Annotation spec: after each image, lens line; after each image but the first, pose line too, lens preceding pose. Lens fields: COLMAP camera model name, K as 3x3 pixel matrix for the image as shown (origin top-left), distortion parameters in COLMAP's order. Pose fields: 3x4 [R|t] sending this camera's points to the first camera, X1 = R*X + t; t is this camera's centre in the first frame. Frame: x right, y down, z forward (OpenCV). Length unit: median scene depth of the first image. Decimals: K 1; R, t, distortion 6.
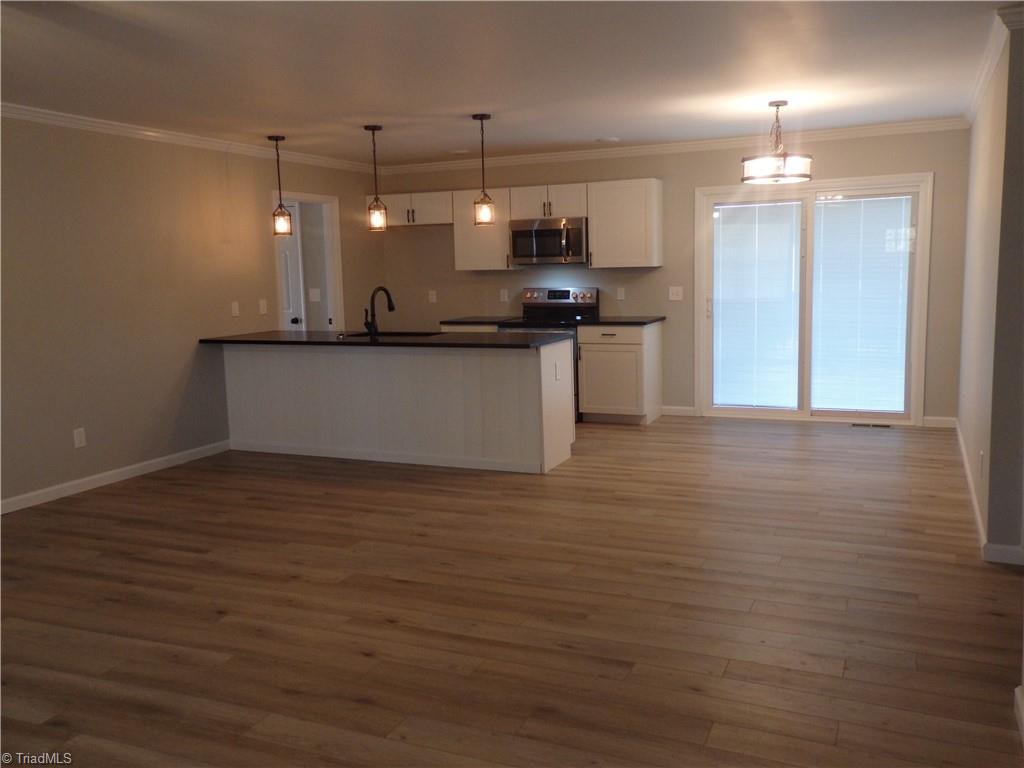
lens RADIAL K [[886.2, 0, 525.7], [0, 886.2, 385.0], [0, 0, 1]] dist [0.048752, 0.005752]
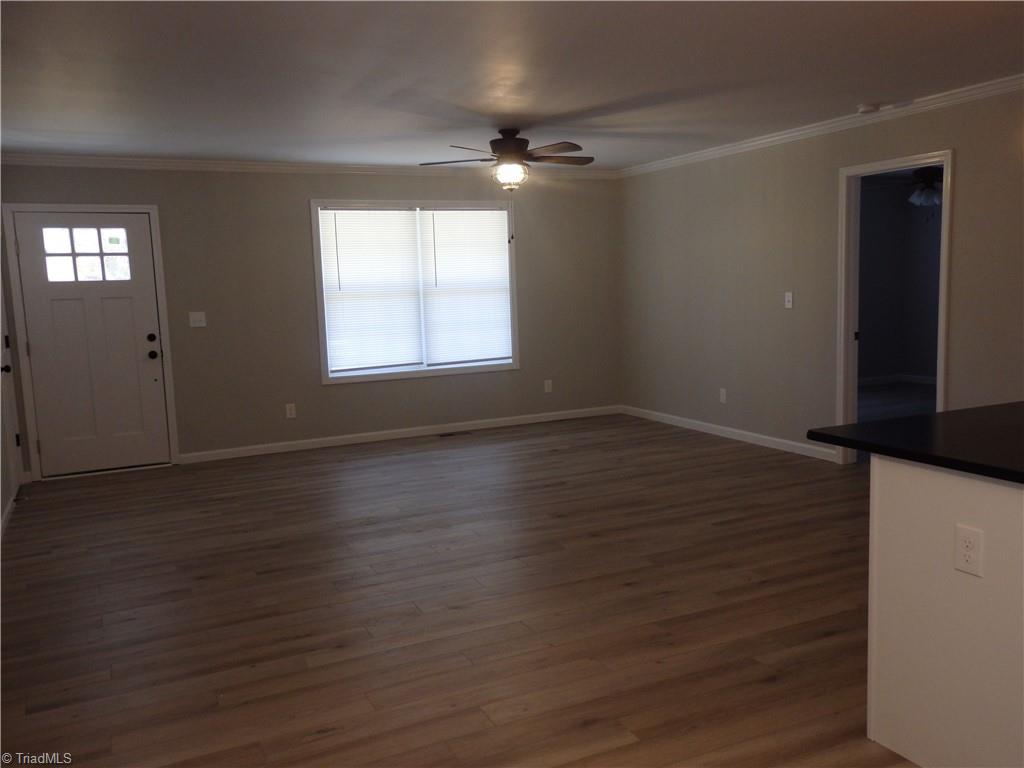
lens RADIAL K [[886.2, 0, 525.7], [0, 886.2, 385.0], [0, 0, 1]] dist [0.048752, 0.005752]
pose [[-0.651210, 0.139036, -0.746052, 0.606885], [-0.052762, 0.972401, 0.227273, -0.223872], [0.757061, 0.187366, -0.625902, 1.531376]]
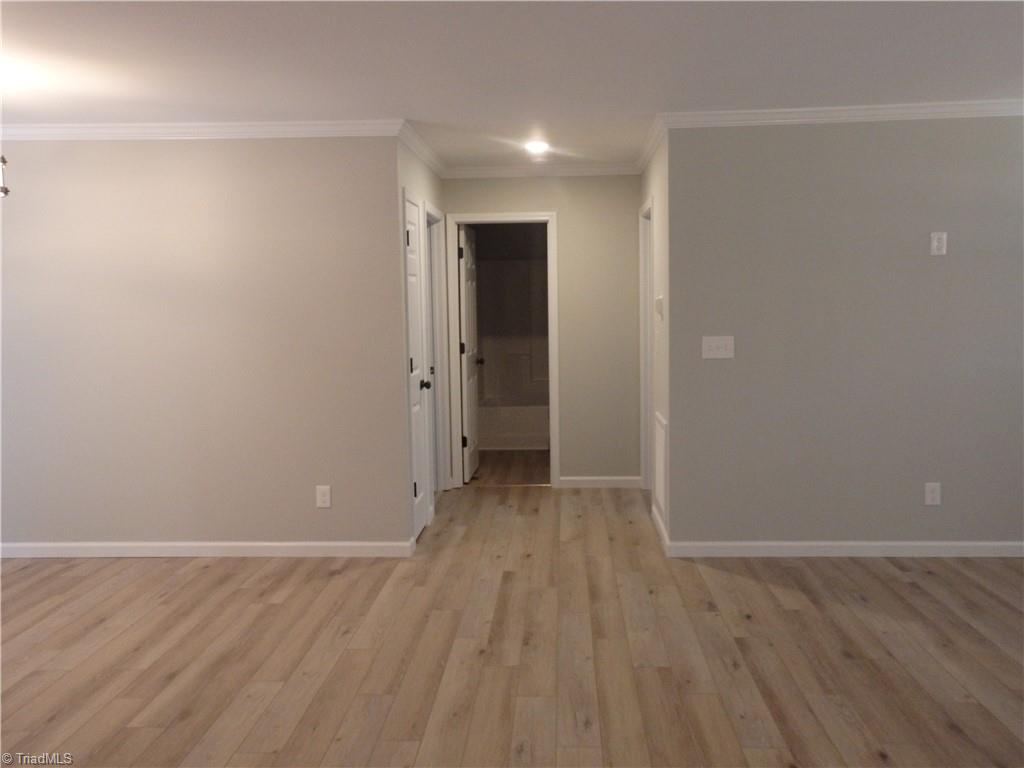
lens RADIAL K [[886.2, 0, 525.7], [0, 886.2, 385.0], [0, 0, 1]] dist [0.048752, 0.005752]
pose [[-0.354989, -0.076765, 0.931714, -0.625112], [0.152238, 0.978573, 0.138630, -0.164679], [-0.922392, 0.191054, -0.335696, 1.147962]]
